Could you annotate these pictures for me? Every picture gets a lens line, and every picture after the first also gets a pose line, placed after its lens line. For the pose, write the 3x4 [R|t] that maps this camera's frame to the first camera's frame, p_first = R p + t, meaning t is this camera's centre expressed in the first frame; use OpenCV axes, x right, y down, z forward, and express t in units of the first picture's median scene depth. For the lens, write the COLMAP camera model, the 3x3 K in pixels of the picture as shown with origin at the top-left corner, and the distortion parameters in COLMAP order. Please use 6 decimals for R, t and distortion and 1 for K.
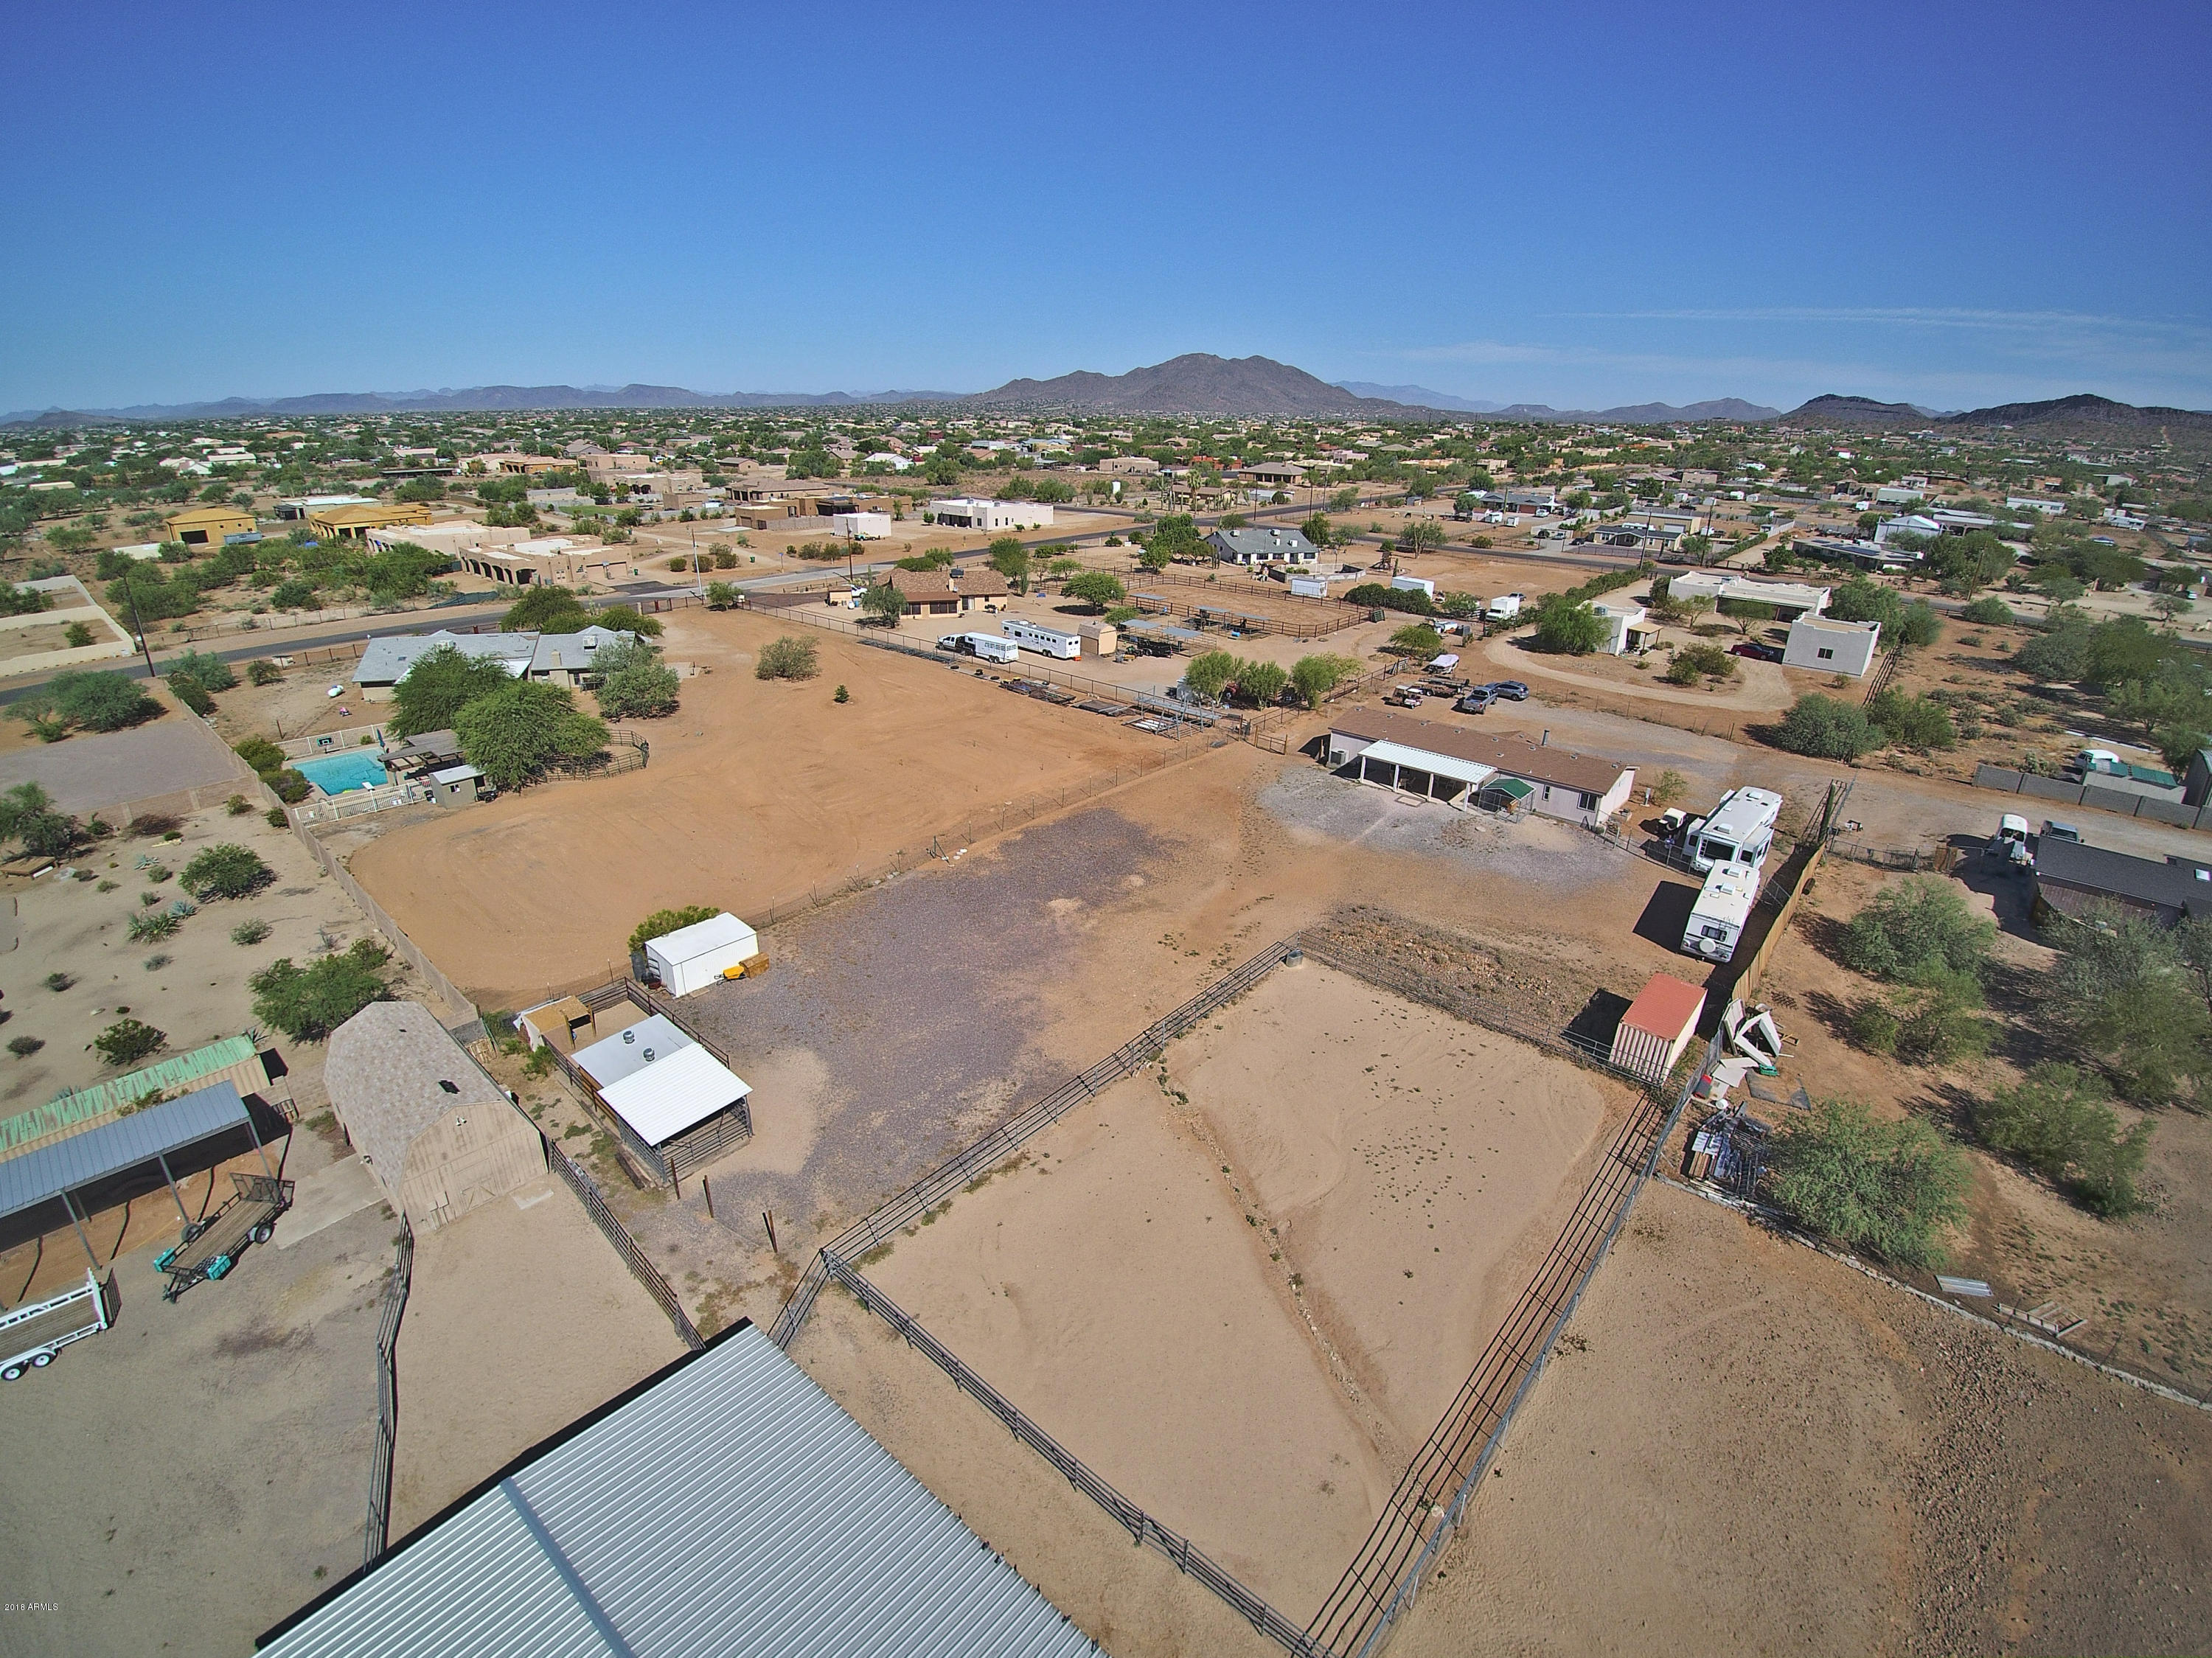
lens RADIAL K [[1019.7, 0, 1115.3], [0, 1019.7, 818.4], [0, 0, 1]] dist [-0.027109, -0.018452]
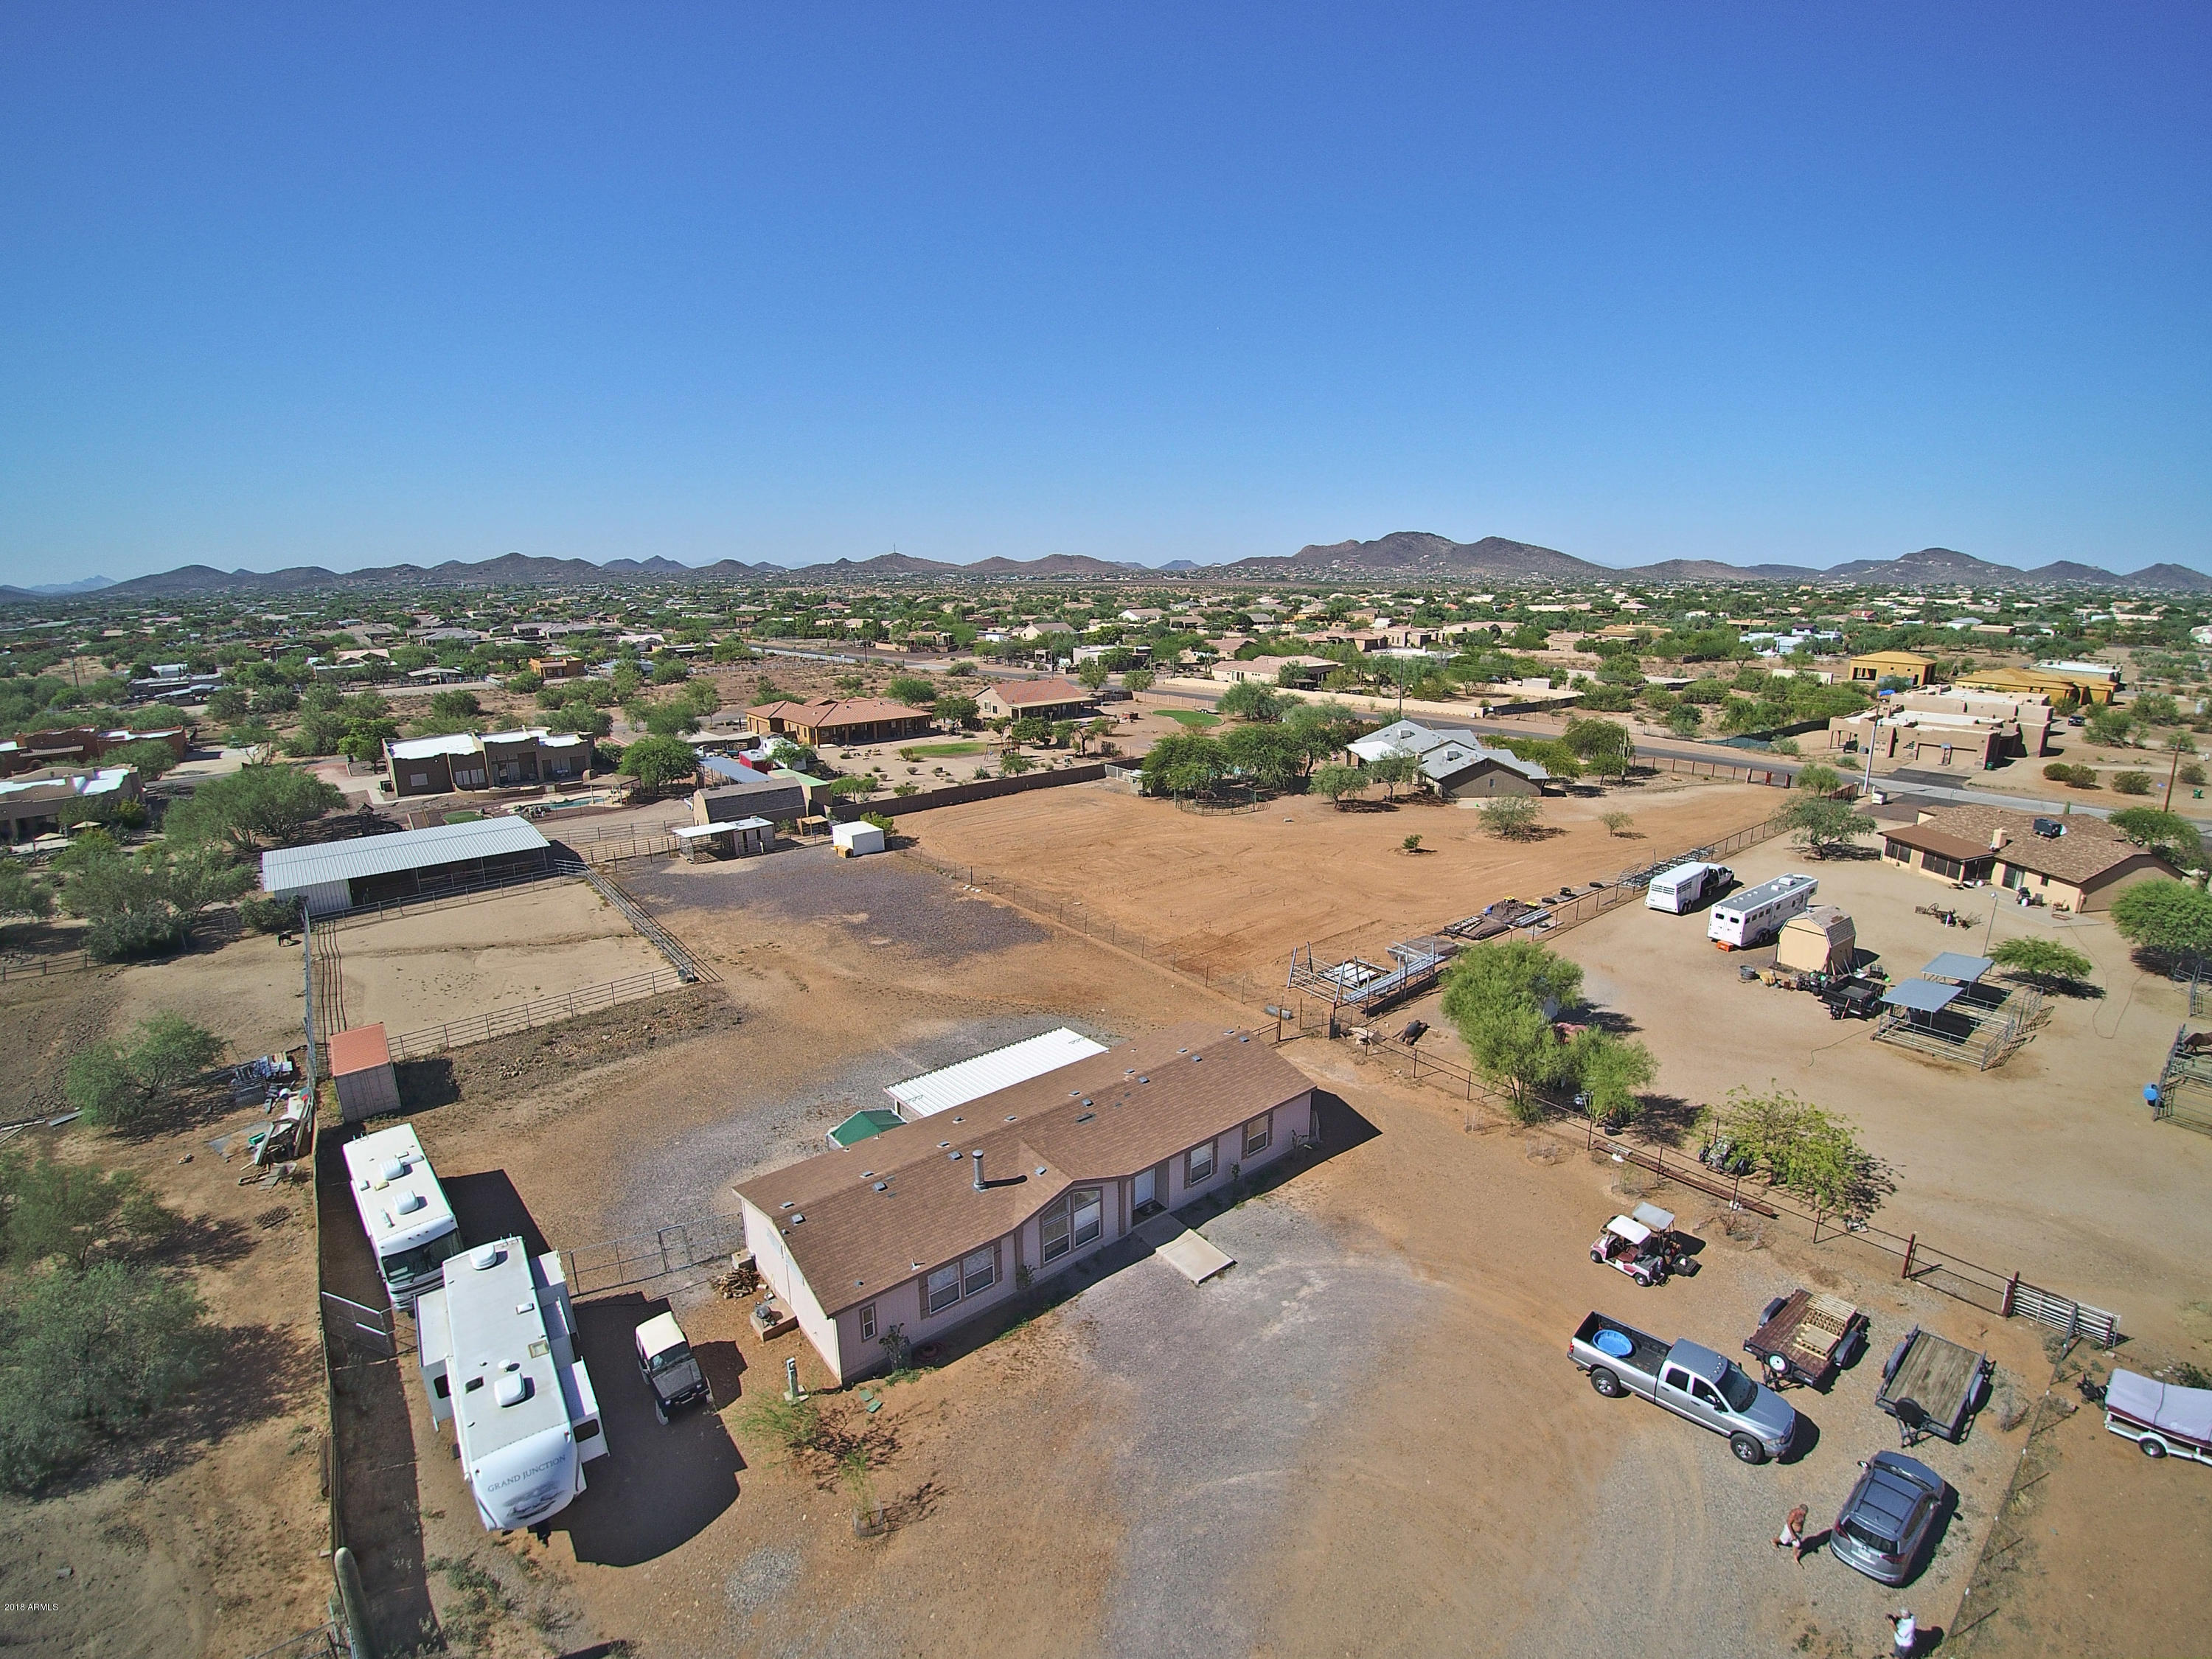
lens RADIAL K [[1019.8, 0, 1115.3], [0, 1019.8, 818.9], [0, 0, 1]] dist [-0.027109, -0.018452]
pose [[-0.181108, 0.215763, -0.959503, 0.535913], [-0.368269, 0.889773, 0.269594, -0.238914], [0.911909, 0.402181, -0.081686, 0.680289]]
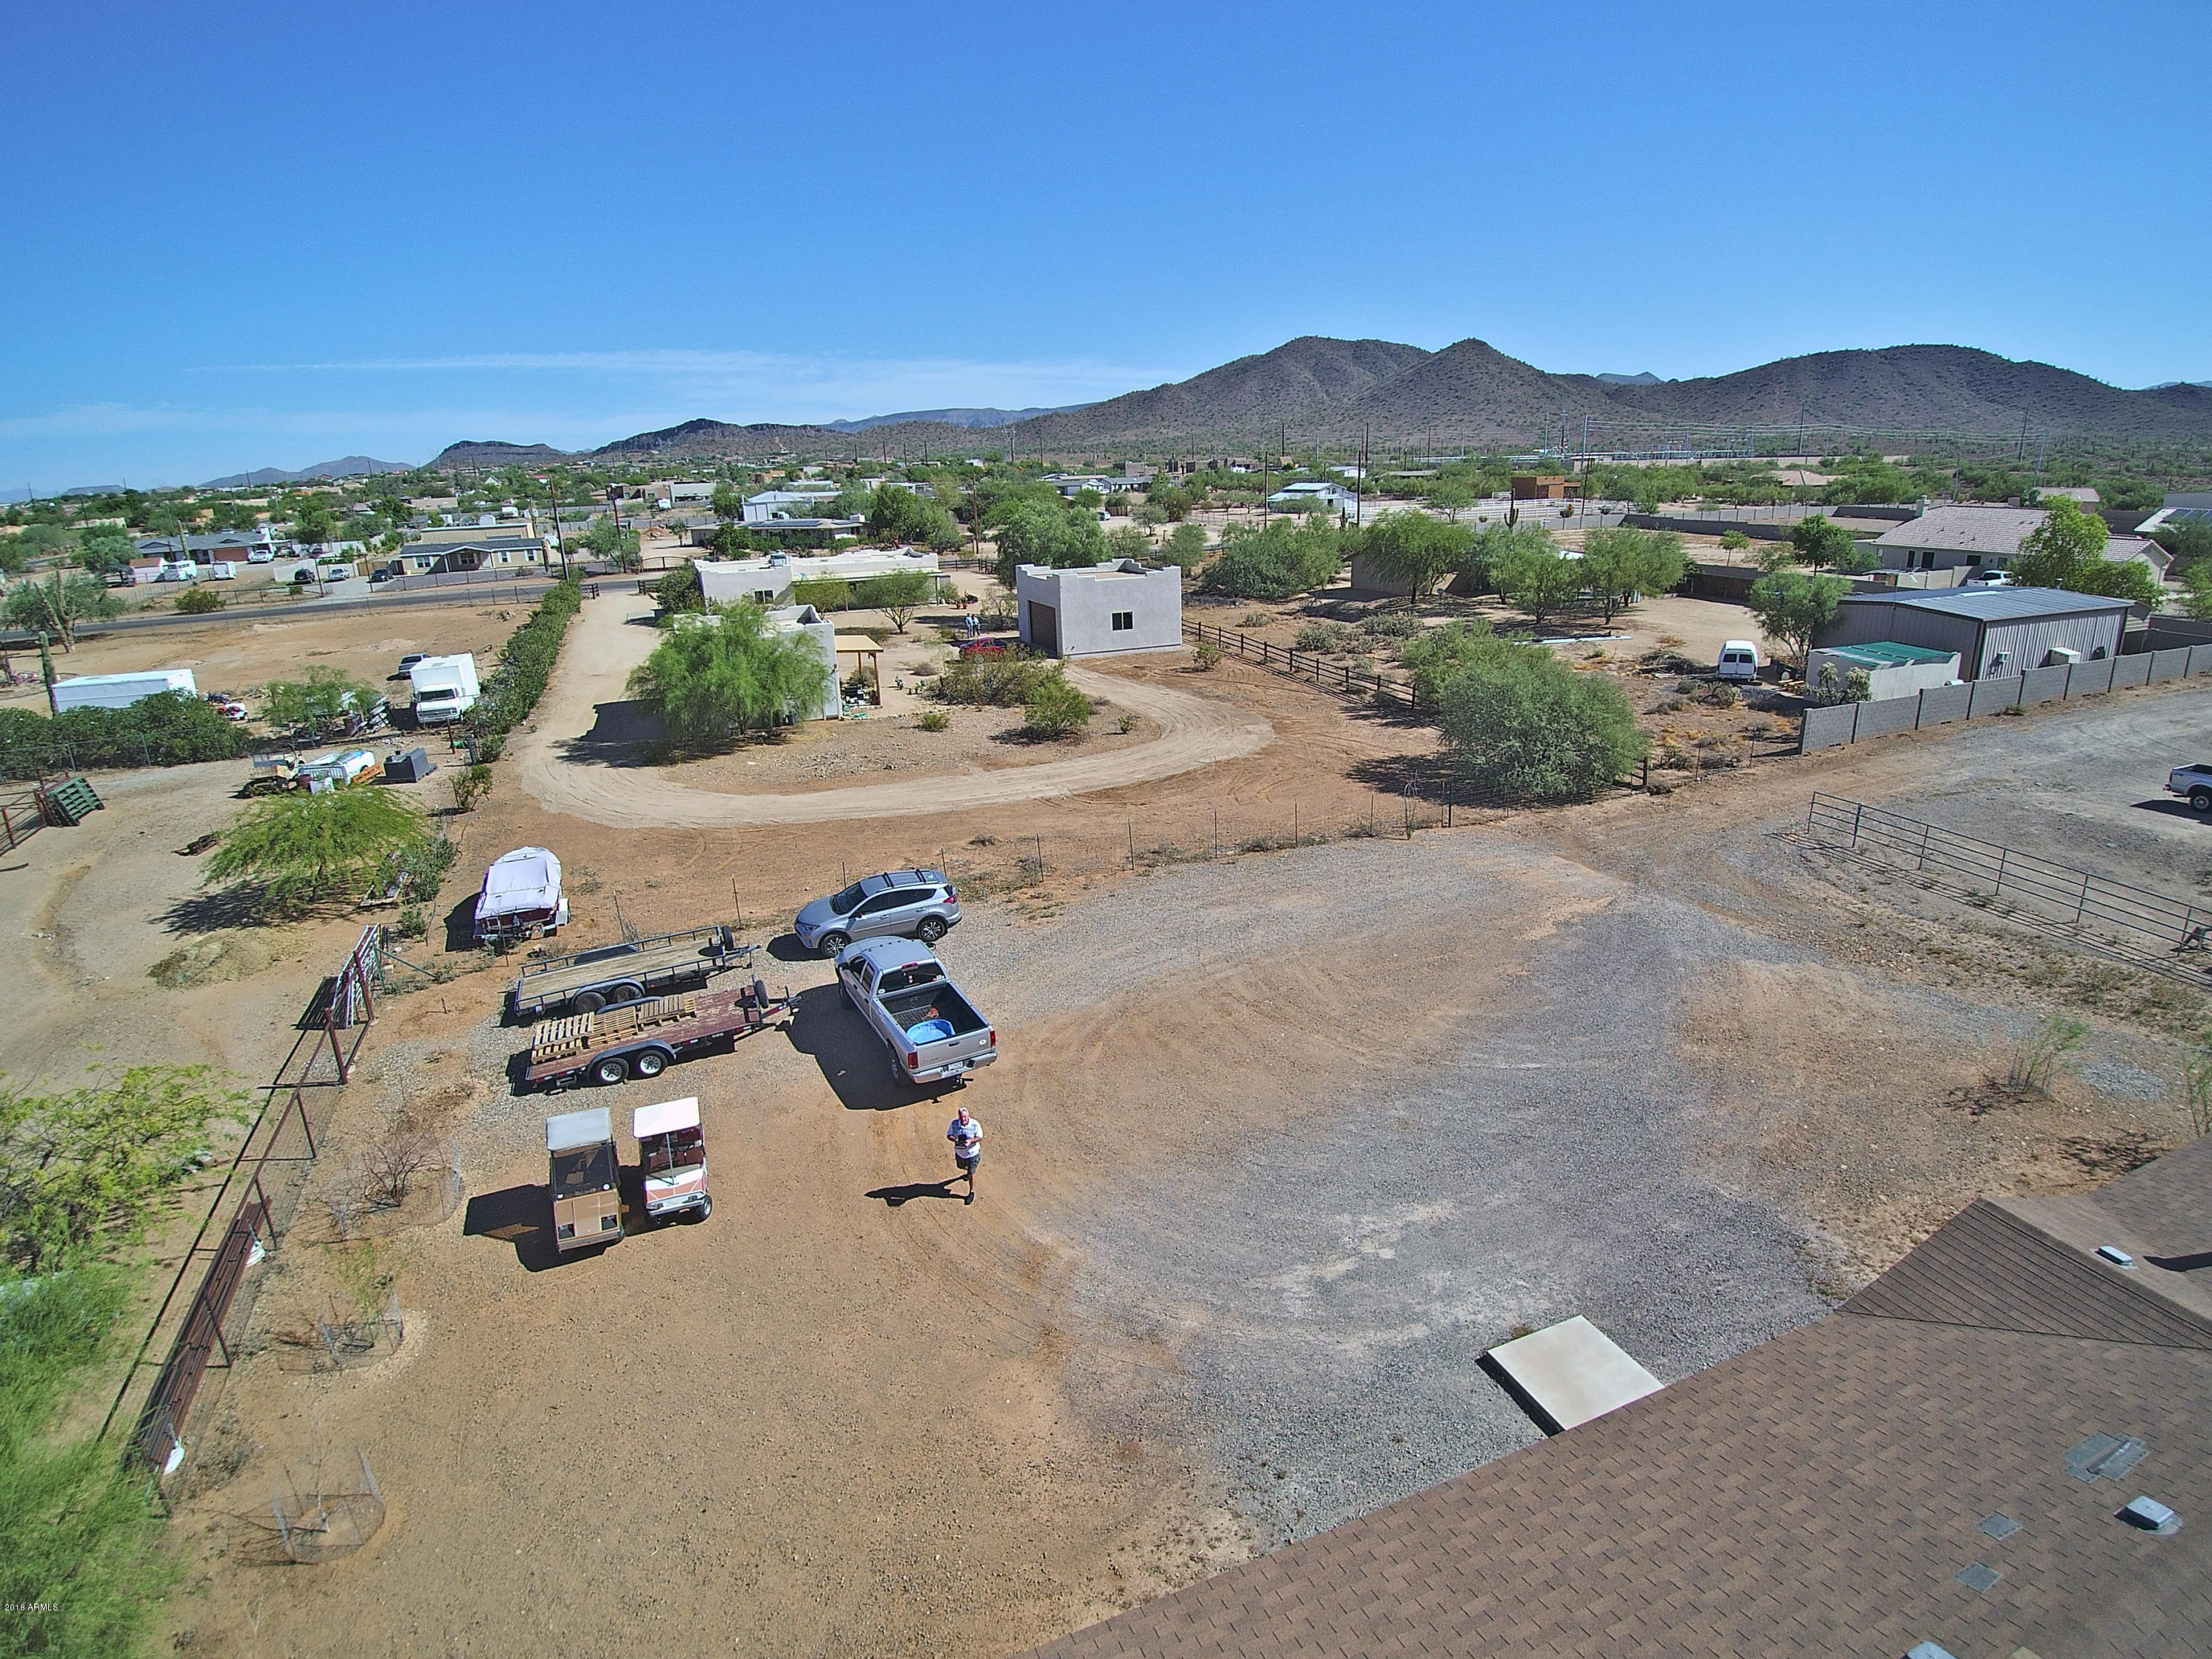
lens RADIAL K [[1145.4, 0, 1116.6], [0, 1145.4, 827.0], [0, 0, 1]] dist [-0.023837, -0.023663]
pose [[0.457821, -0.304199, 0.835382, 0.151068], [0.370721, 0.919371, 0.131614, -0.142897], [-0.808063, 0.249438, 0.533681, 0.689088]]
